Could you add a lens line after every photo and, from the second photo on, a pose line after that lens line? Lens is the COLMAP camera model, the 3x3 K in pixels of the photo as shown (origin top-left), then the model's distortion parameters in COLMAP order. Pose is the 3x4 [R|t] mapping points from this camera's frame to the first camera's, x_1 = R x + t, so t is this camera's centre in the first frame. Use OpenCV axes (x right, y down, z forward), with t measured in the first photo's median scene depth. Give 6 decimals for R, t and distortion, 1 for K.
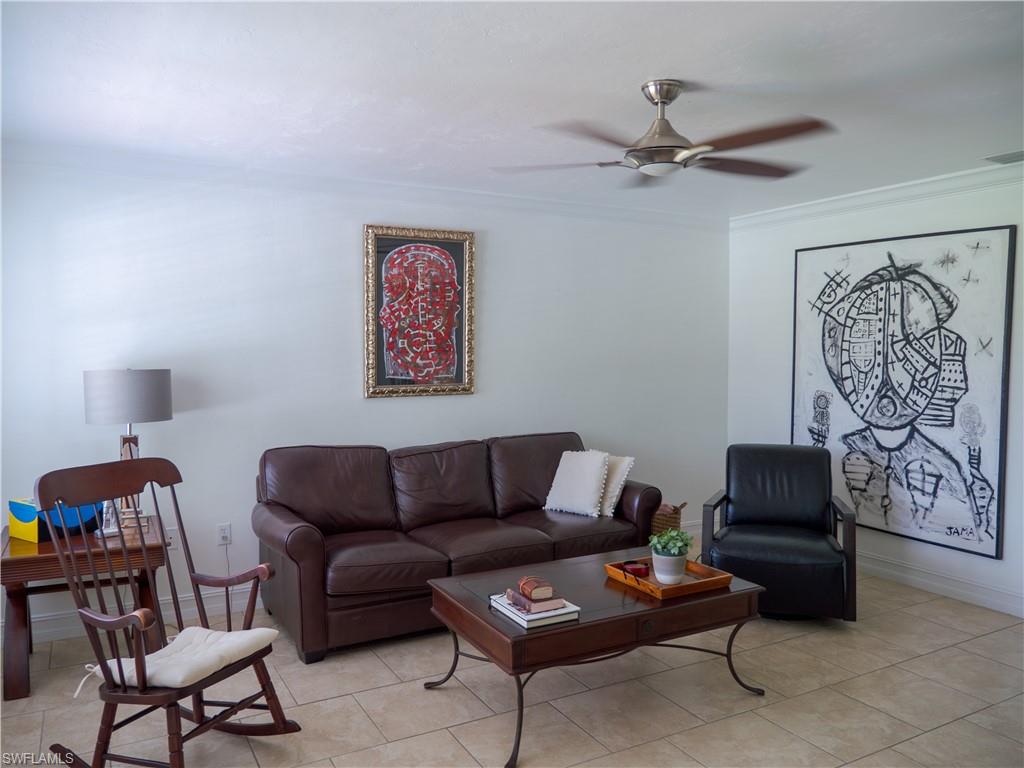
lens RADIAL K [[774.1, 0, 512.0], [0, 774.1, 384.0], [0, 0, 1]] dist [-0.002315, 0.000182]
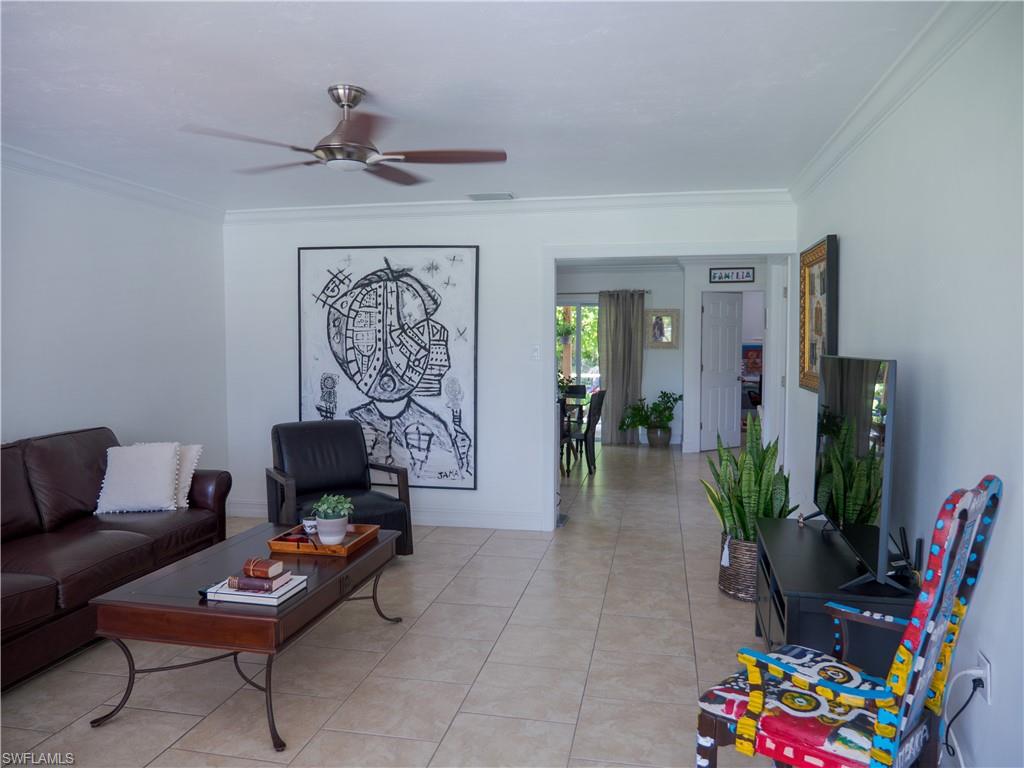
lens RADIAL K [[749.8, 0, 512.0], [0, 749.8, 384.0], [0, 0, 1]] dist [-0.012740, 0.004721]
pose [[0.647556, -0.041363, 0.760895, -0.300951], [0.038036, 0.999036, 0.021938, 0.012102], [-0.761068, 0.014735, 0.648504, 0.081654]]
